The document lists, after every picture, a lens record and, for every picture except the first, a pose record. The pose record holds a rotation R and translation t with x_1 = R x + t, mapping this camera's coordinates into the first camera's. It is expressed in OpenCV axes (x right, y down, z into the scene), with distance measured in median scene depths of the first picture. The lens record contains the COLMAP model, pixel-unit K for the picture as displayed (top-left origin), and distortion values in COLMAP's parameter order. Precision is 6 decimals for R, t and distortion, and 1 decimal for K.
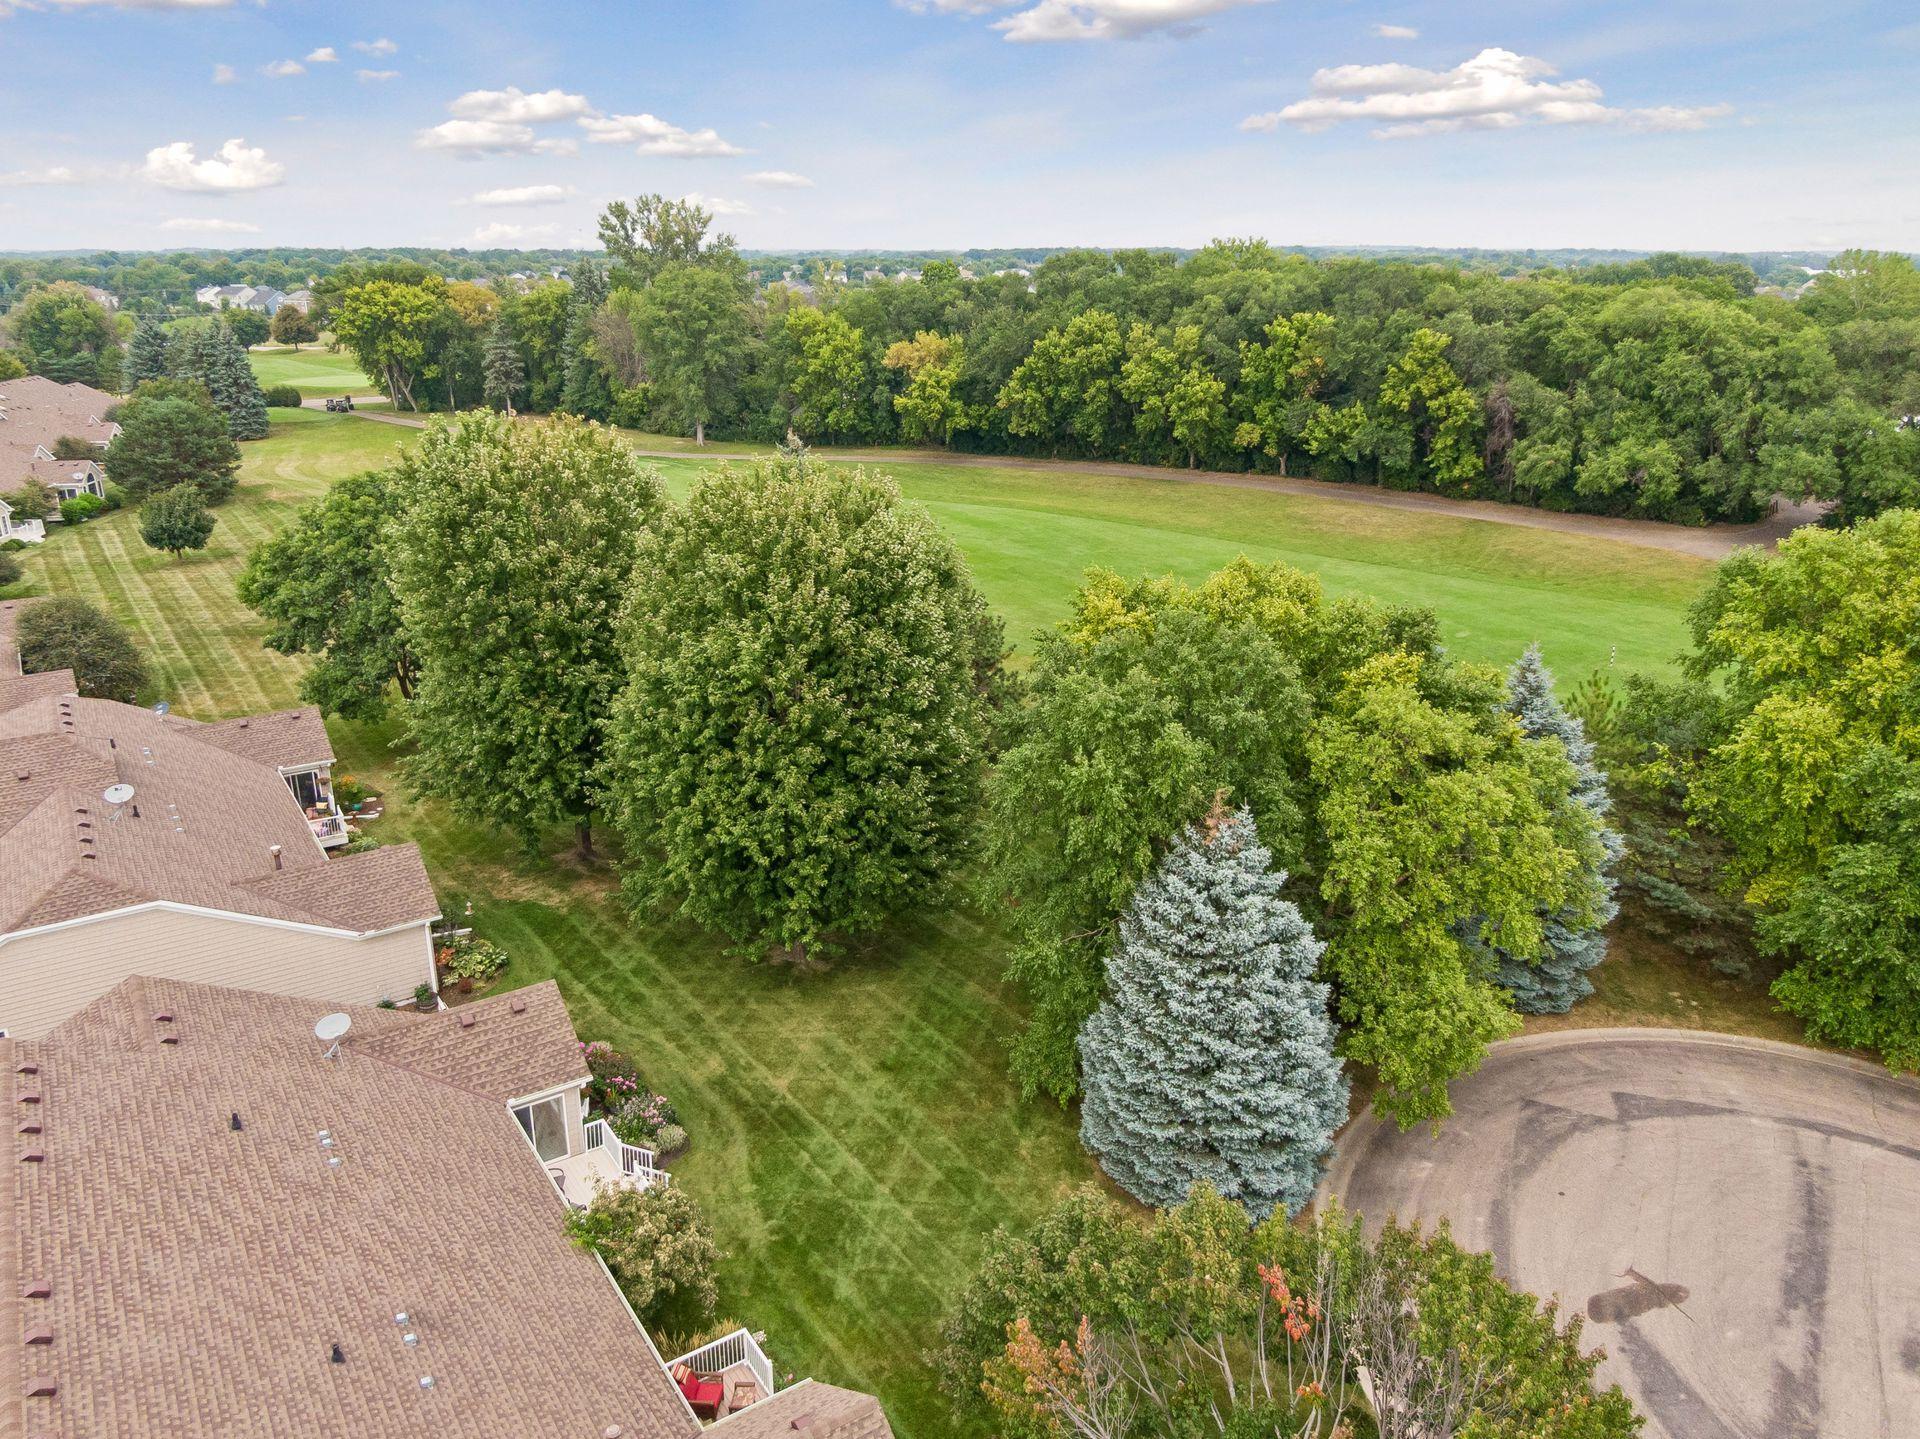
lens RADIAL K [[1399.4, 0, 960.0], [0, 1399.4, 719.5], [0, 0, 1]] dist [0.059109, -0.101233]
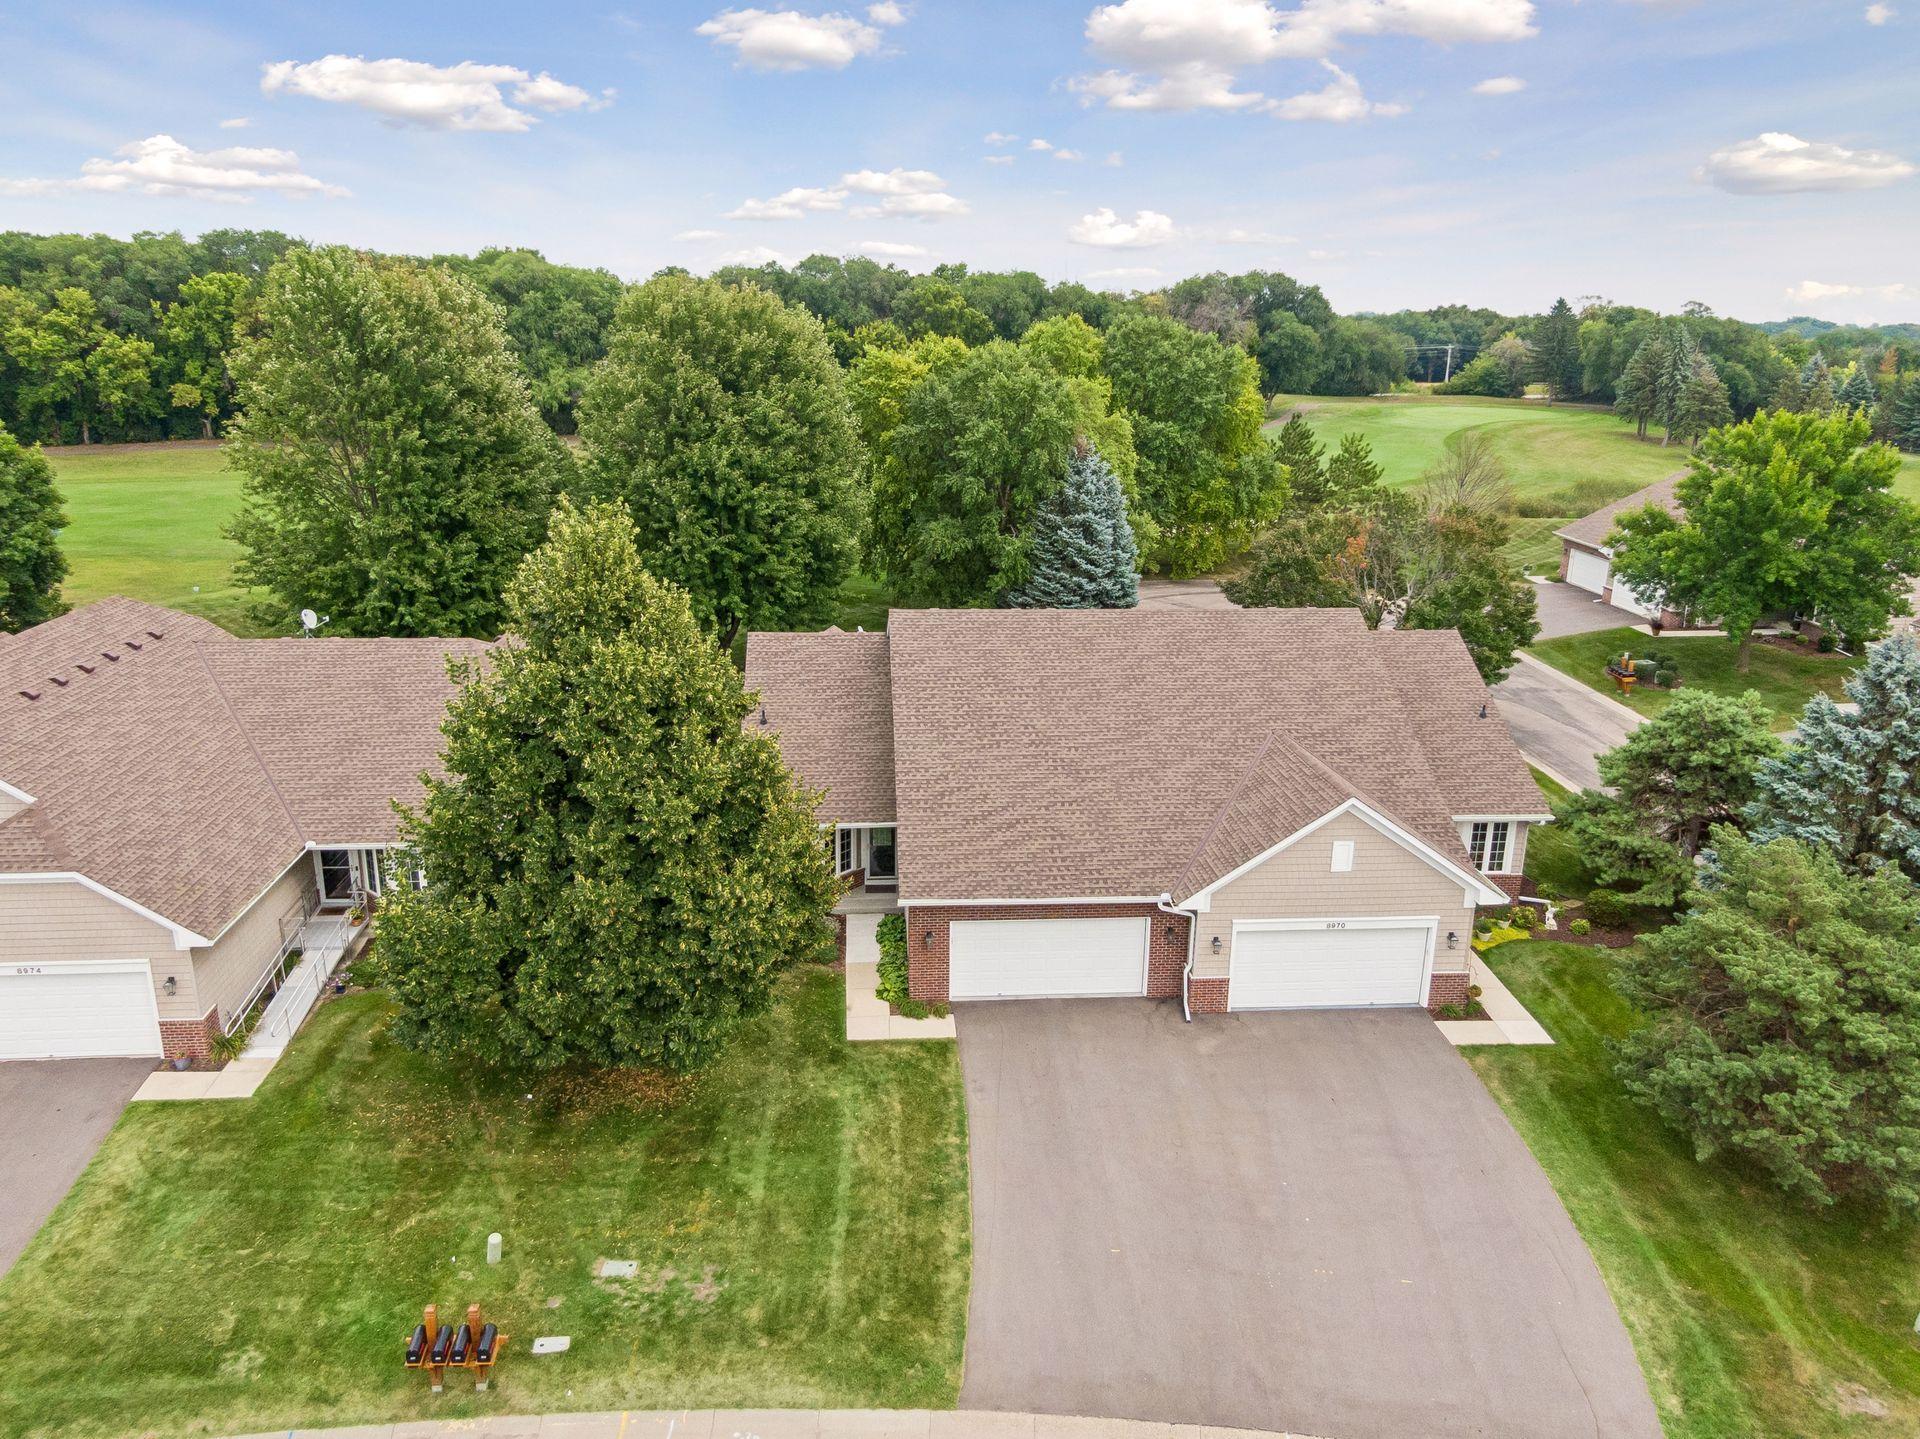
lens RADIAL K [[1400.4, 0, 951.6], [0, 1400.4, 714.7], [0, 0, 1]] dist [0.033126, -0.045501]
pose [[0.493686, -0.239159, 0.836109, -0.436014], [0.268750, 0.956337, 0.114864, 0.045845], [-0.827072, 0.167998, 0.536404, 0.063387]]
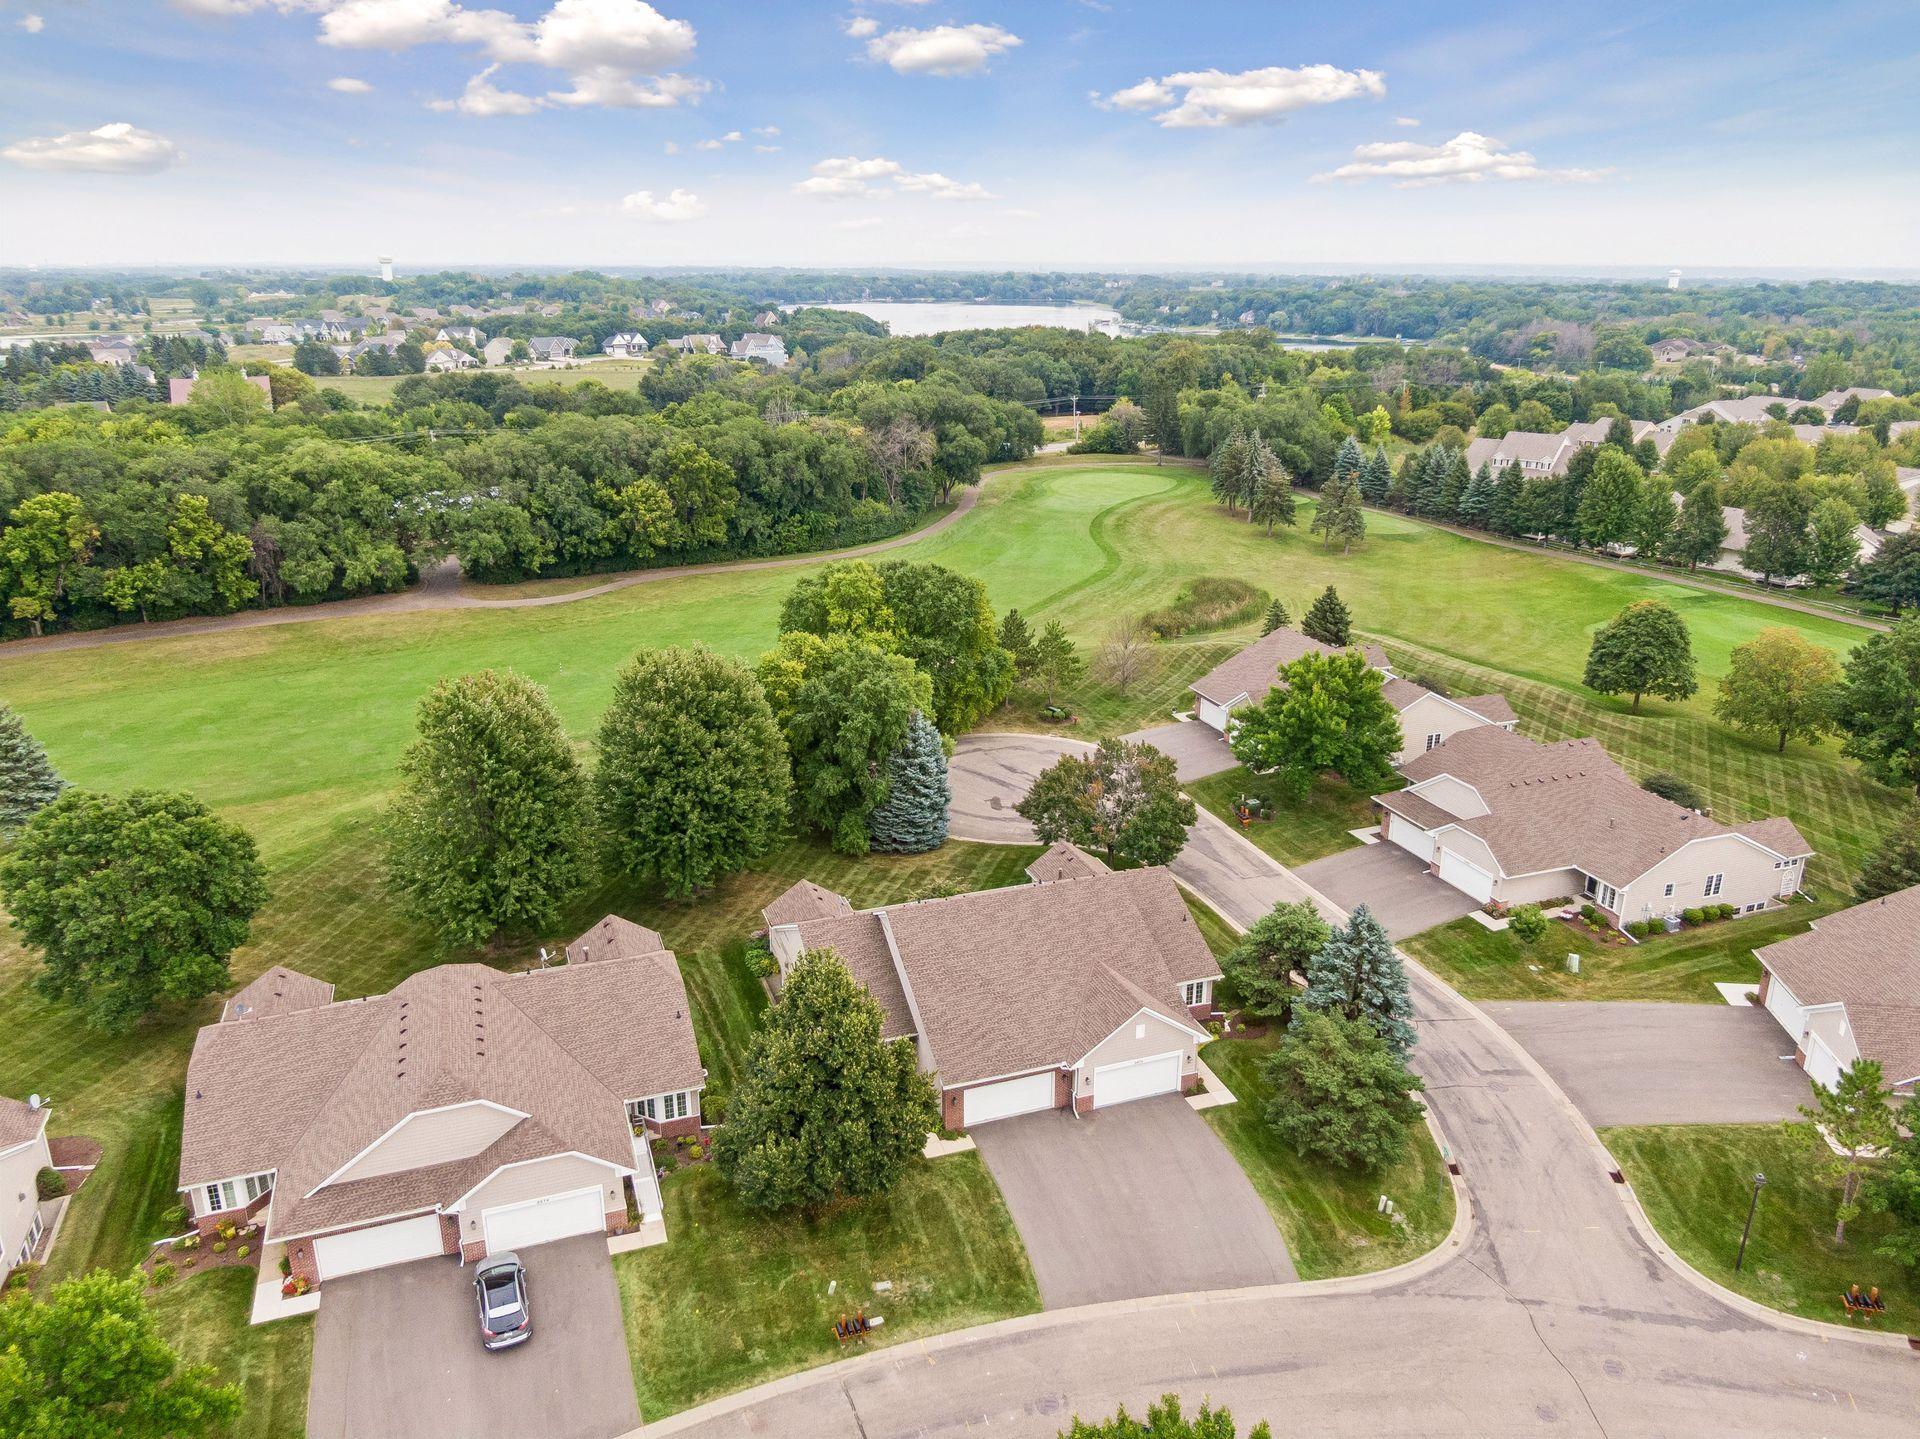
lens RADIAL K [[1399.4, 0, 960.0], [0, 1399.4, 719.5], [0, 0, 1]] dist [0.059109, -0.101233]
pose [[0.243084, -0.309395, 0.919339, -0.691262], [0.314707, 0.921655, 0.226963, -0.151287], [-0.917535, 0.234151, 0.321409, 0.002472]]
